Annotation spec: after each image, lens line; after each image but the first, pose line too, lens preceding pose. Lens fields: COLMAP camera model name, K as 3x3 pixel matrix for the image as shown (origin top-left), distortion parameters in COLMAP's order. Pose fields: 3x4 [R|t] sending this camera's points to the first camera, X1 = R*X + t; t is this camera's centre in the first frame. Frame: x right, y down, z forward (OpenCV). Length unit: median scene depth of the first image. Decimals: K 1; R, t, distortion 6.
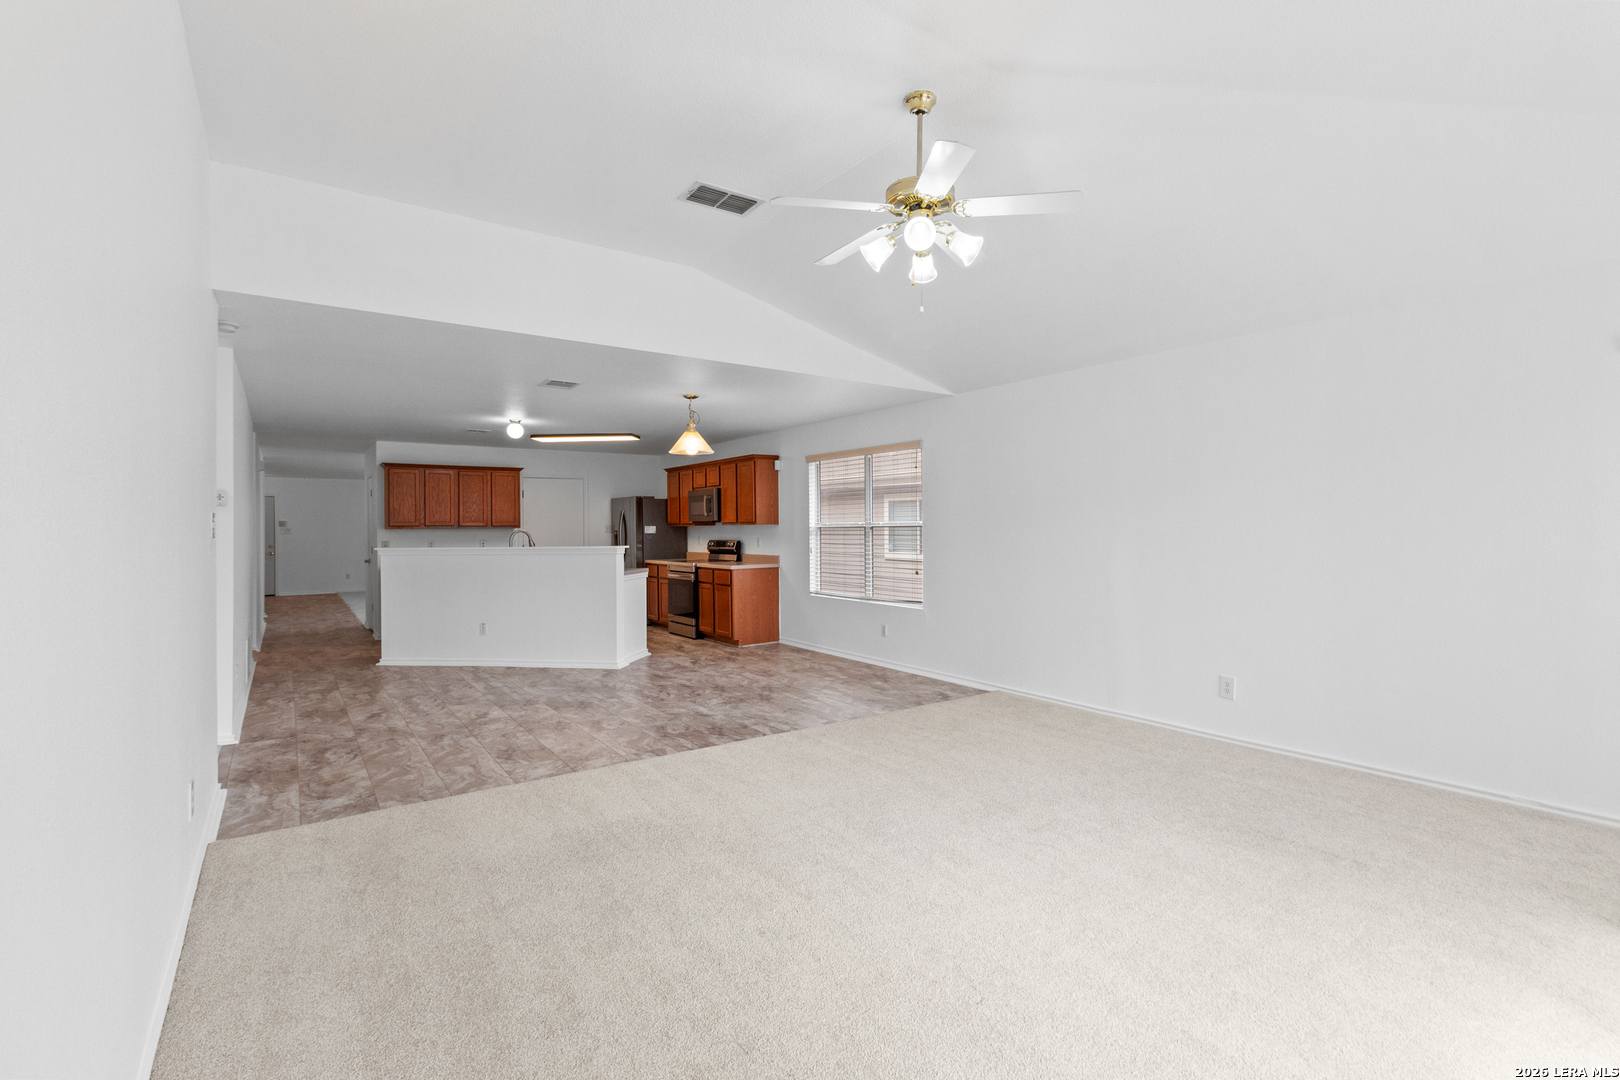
lens RADIAL K [[749.1, 0, 805.3], [0, 749.1, 530.9], [0, 0, 1]] dist [0.010813, -0.001484]
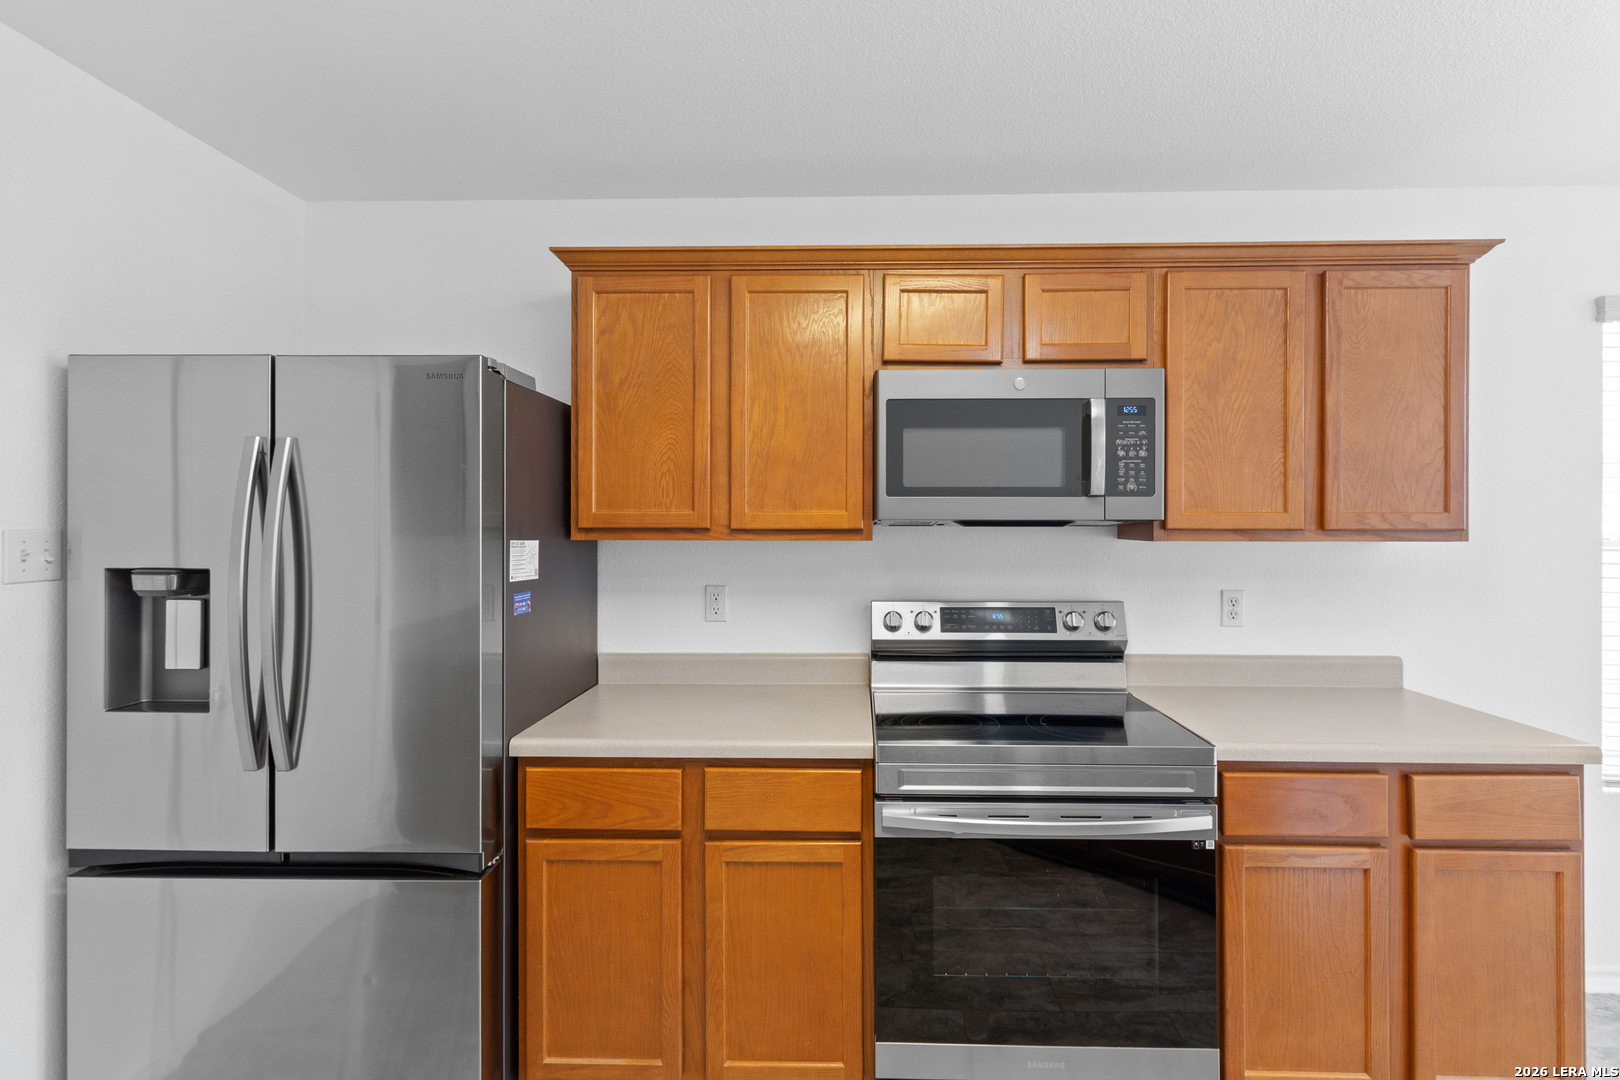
lens RADIAL K [[749.1, 0, 814.5], [0, 749.1, 537.2], [0, 0, 1]] dist [0.010813, -0.001484]
pose [[0.565340, 0.002650, 0.824854, -0.351190], [-0.005427, 0.999985, 0.000508, -0.008073], [-0.824840, -0.004763, 0.565346, 0.946067]]
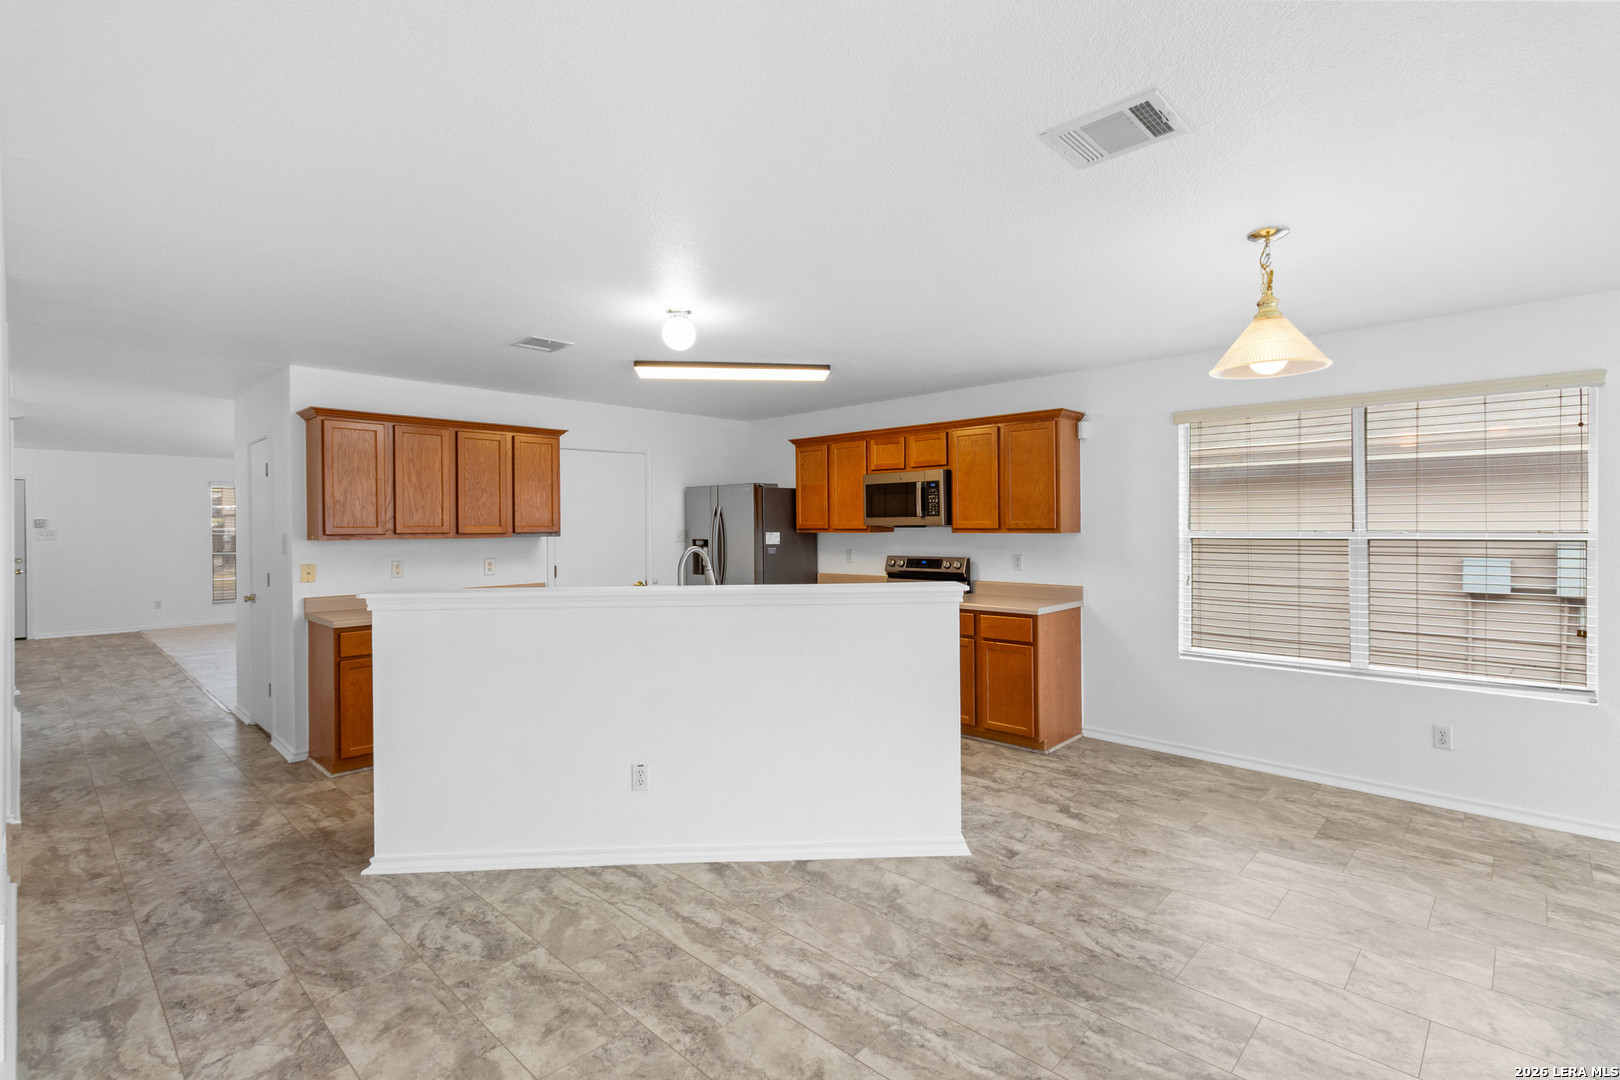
lens RADIAL K [[749.1, 0, 814.5], [0, 749.1, 544.6], [0, 0, 1]] dist [0.010813, -0.001484]
pose [[0.978976, -0.004044, 0.203937, -0.331956], [-0.000552, 0.999747, 0.022472, -0.011198], [-0.203976, -0.022112, 0.978726, 0.440348]]
